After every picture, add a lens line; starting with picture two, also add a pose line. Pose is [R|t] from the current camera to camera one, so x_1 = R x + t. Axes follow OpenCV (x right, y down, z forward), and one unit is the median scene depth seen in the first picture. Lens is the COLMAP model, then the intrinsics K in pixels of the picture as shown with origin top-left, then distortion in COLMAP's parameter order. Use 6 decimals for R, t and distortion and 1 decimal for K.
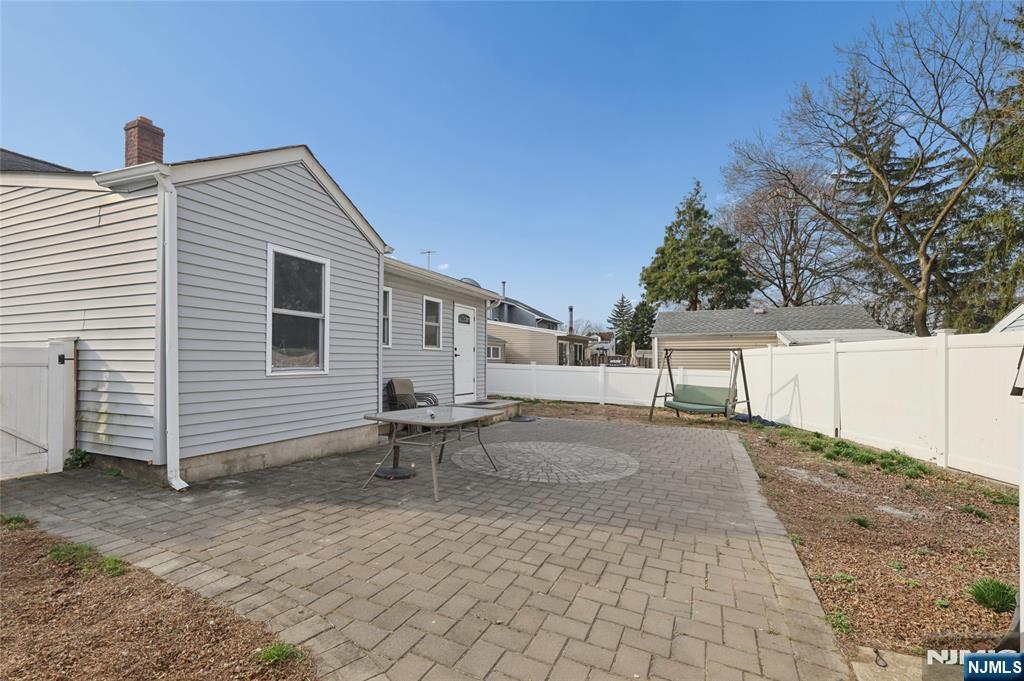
lens RADIAL K [[465.6, 0, 515.2], [0, 465.6, 360.8], [0, 0, 1]] dist [0.001291, 0.000030]
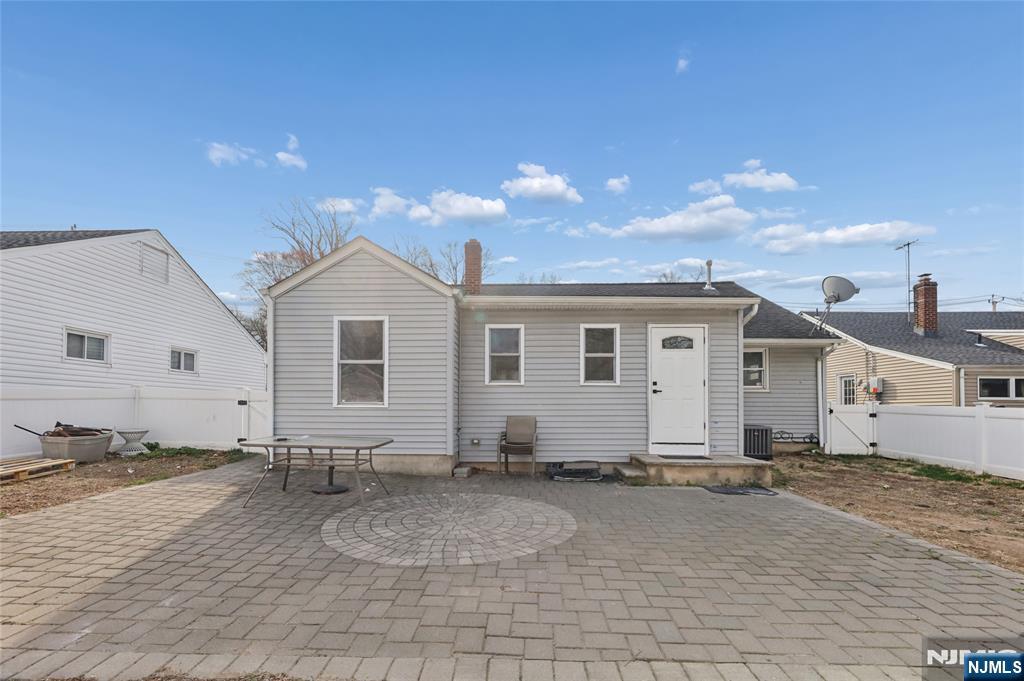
lens RADIAL K [[442.4, 0, 498.9], [0, 442.4, 400.5], [0, 0, 1]] dist [-0.003400, -0.000219]
pose [[0.350427, -0.014845, -0.936472, 0.723090], [-0.003003, 0.999851, -0.016973, 0.025704], [0.936585, 0.008760, 0.350330, 0.769612]]
